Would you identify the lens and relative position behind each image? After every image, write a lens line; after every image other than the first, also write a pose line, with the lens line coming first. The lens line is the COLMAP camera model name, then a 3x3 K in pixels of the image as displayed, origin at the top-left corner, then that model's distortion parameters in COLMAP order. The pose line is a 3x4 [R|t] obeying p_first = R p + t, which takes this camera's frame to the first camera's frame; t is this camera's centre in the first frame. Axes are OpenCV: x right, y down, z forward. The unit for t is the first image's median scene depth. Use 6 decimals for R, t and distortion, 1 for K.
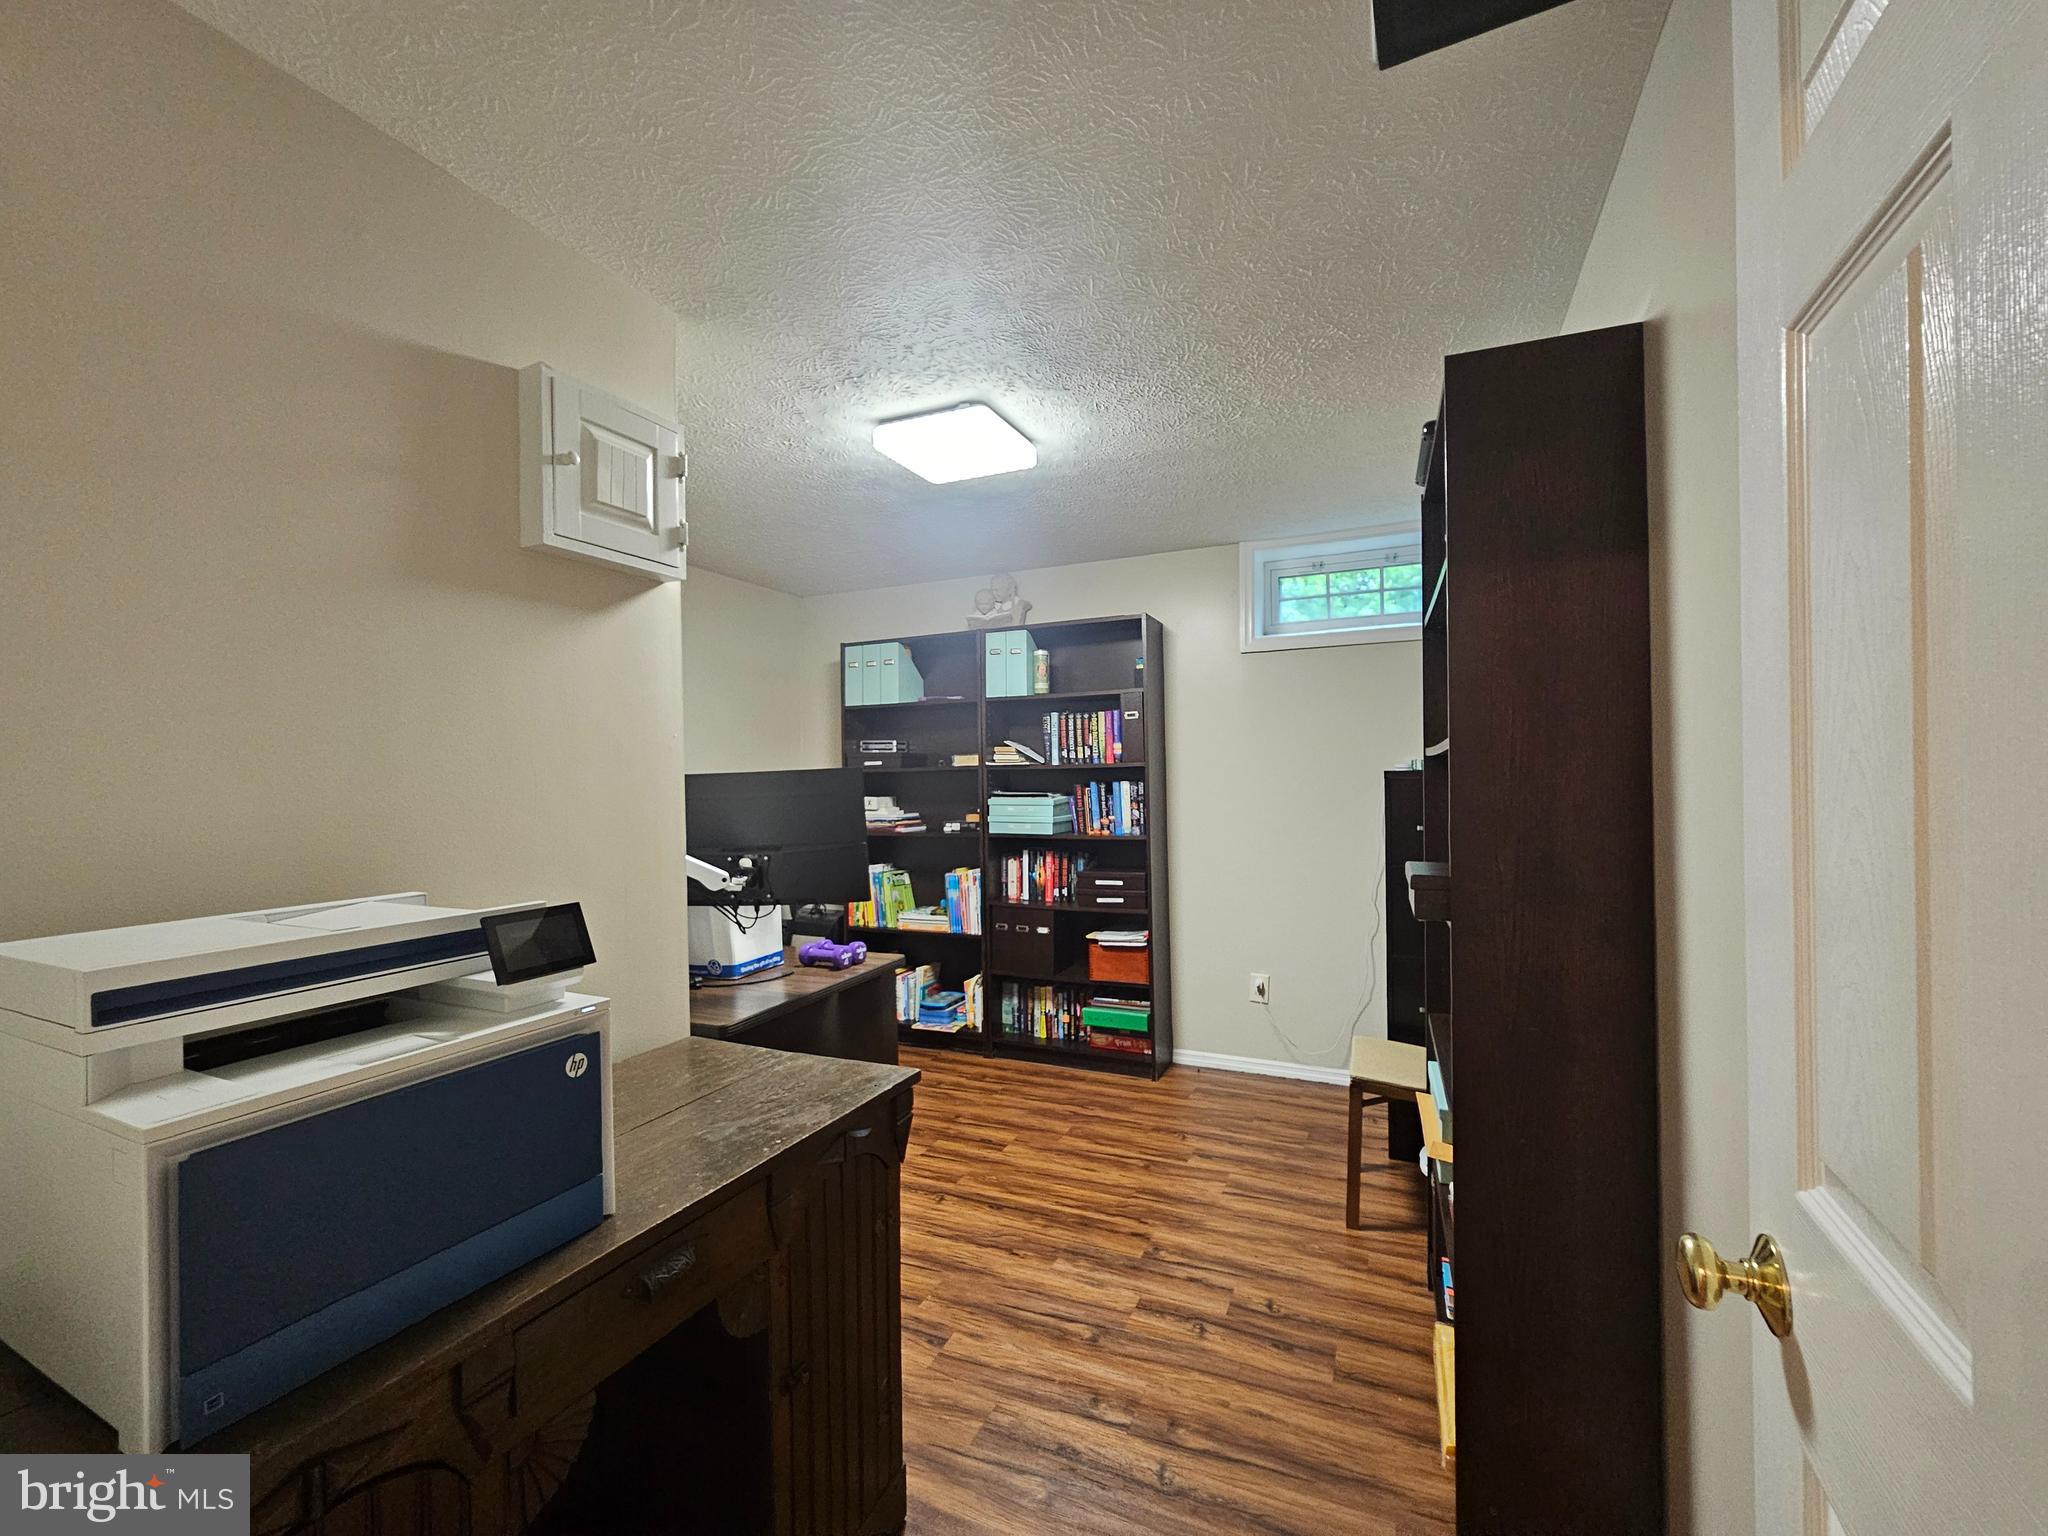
lens RADIAL K [[839.9, 0, 1020.2], [0, 839.9, 773.5], [0, 0, 1]] dist [-0.009779, 0.000738]
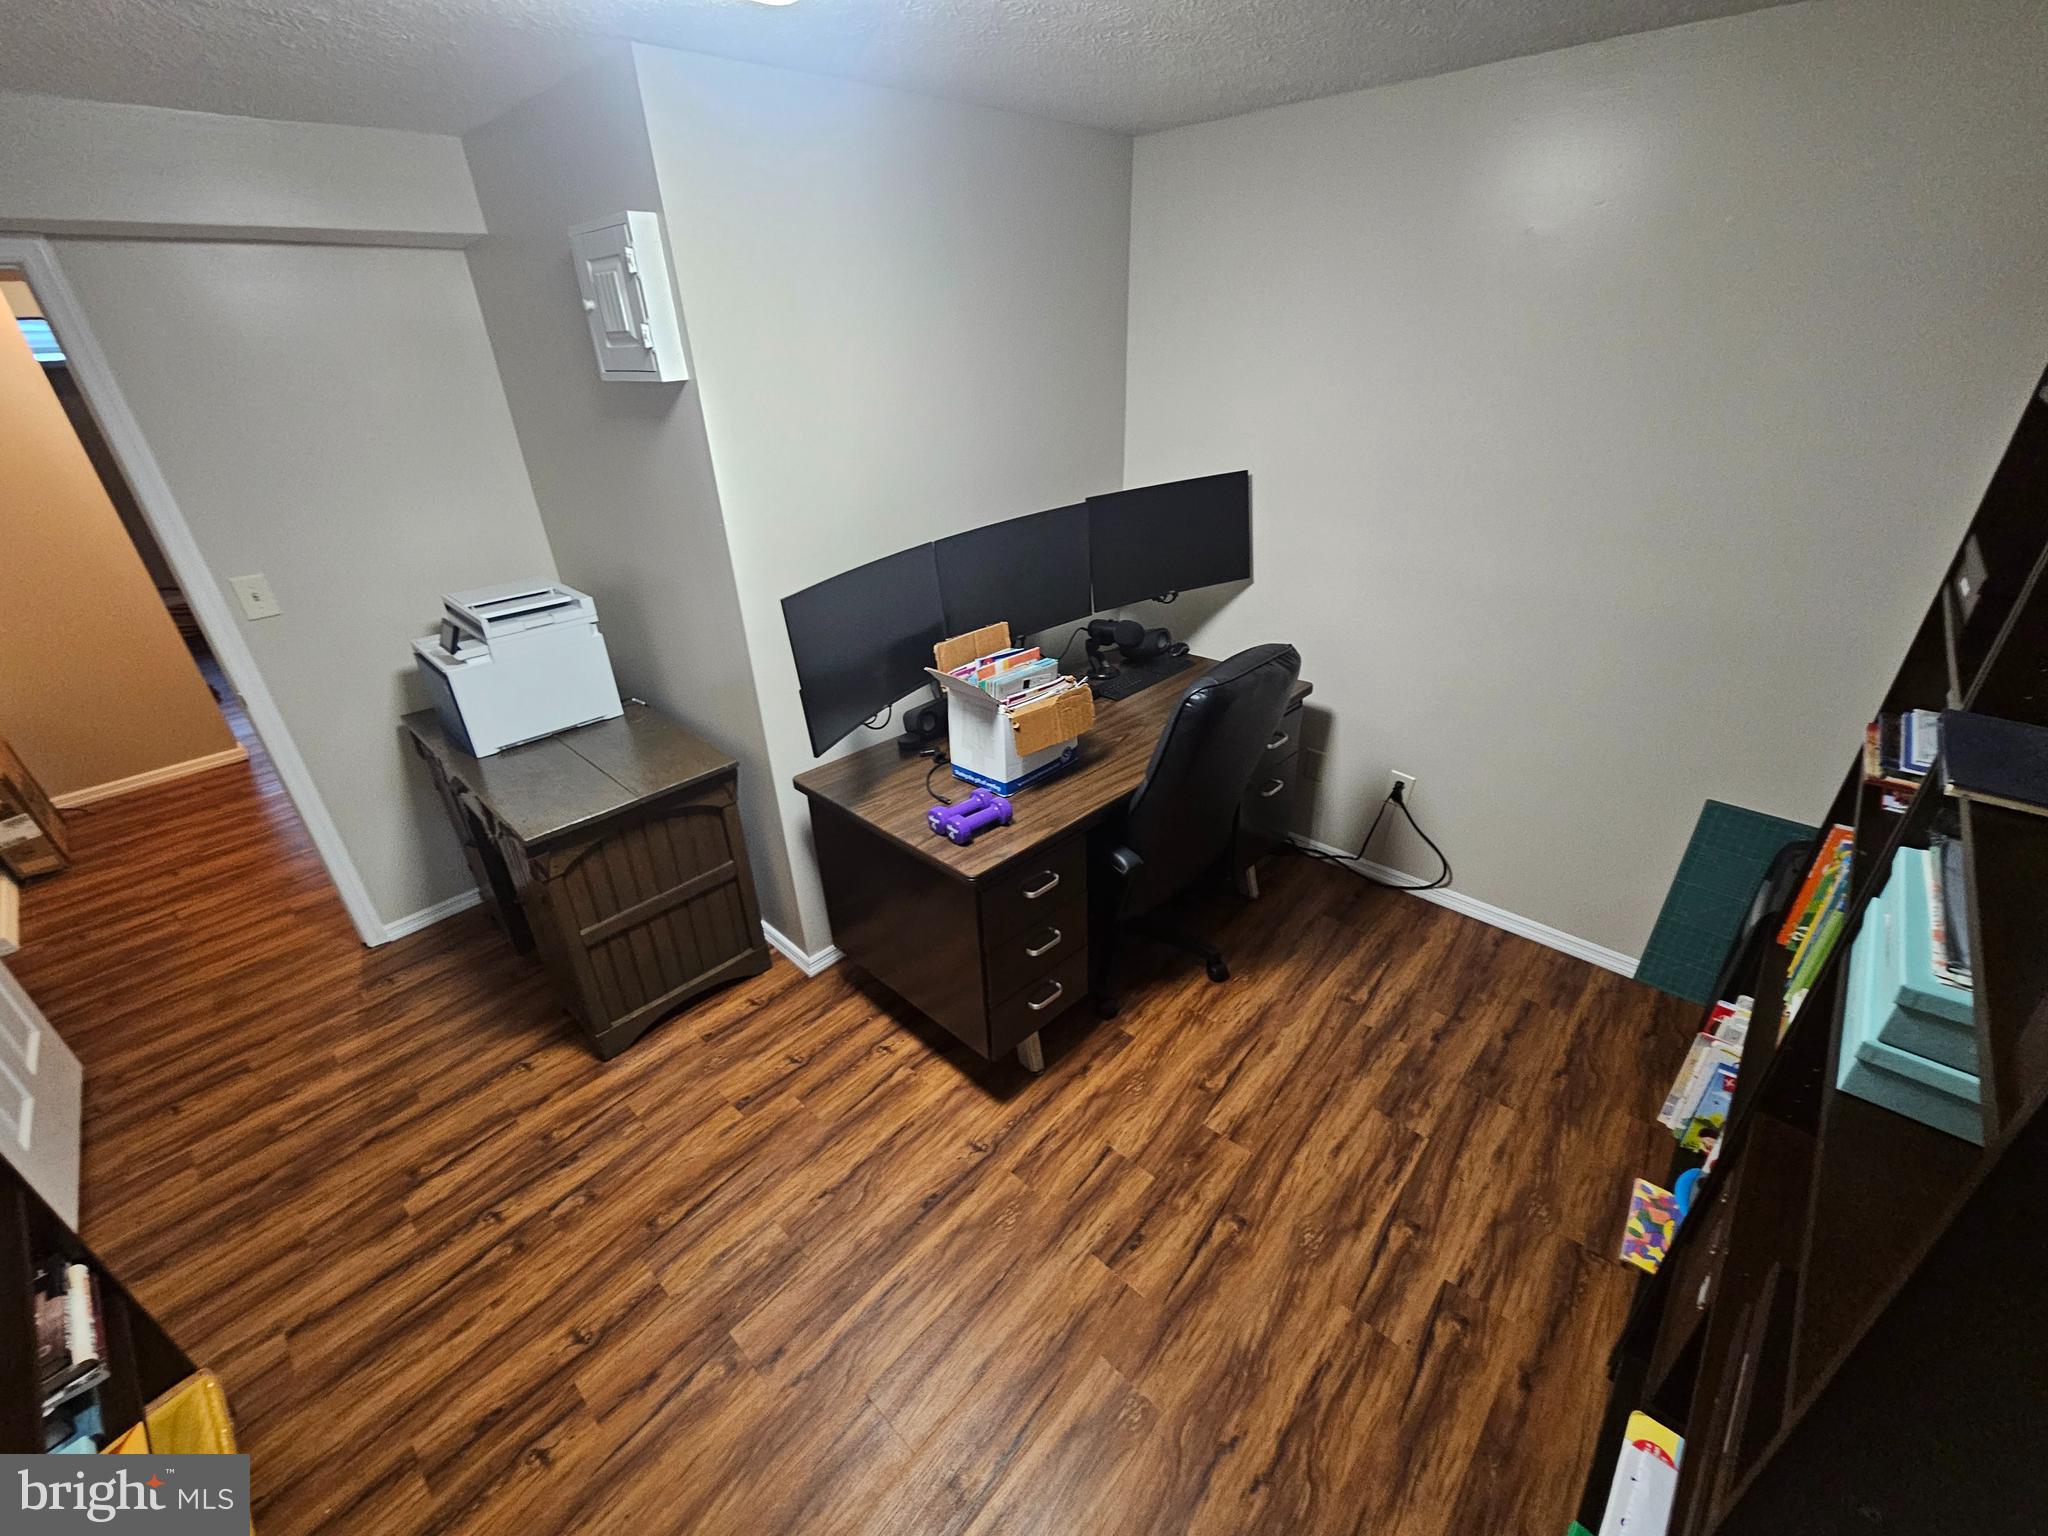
lens RADIAL K [[839.9, 0, 1019.2], [0, 839.9, 774.1], [0, 0, 1]] dist [-0.009779, 0.000738]
pose [[-0.315905, 0.453862, -0.833195, 0.515331], [0.037515, 0.883453, 0.467015, -0.240602], [0.948049, 0.116275, -0.296114, 1.577672]]
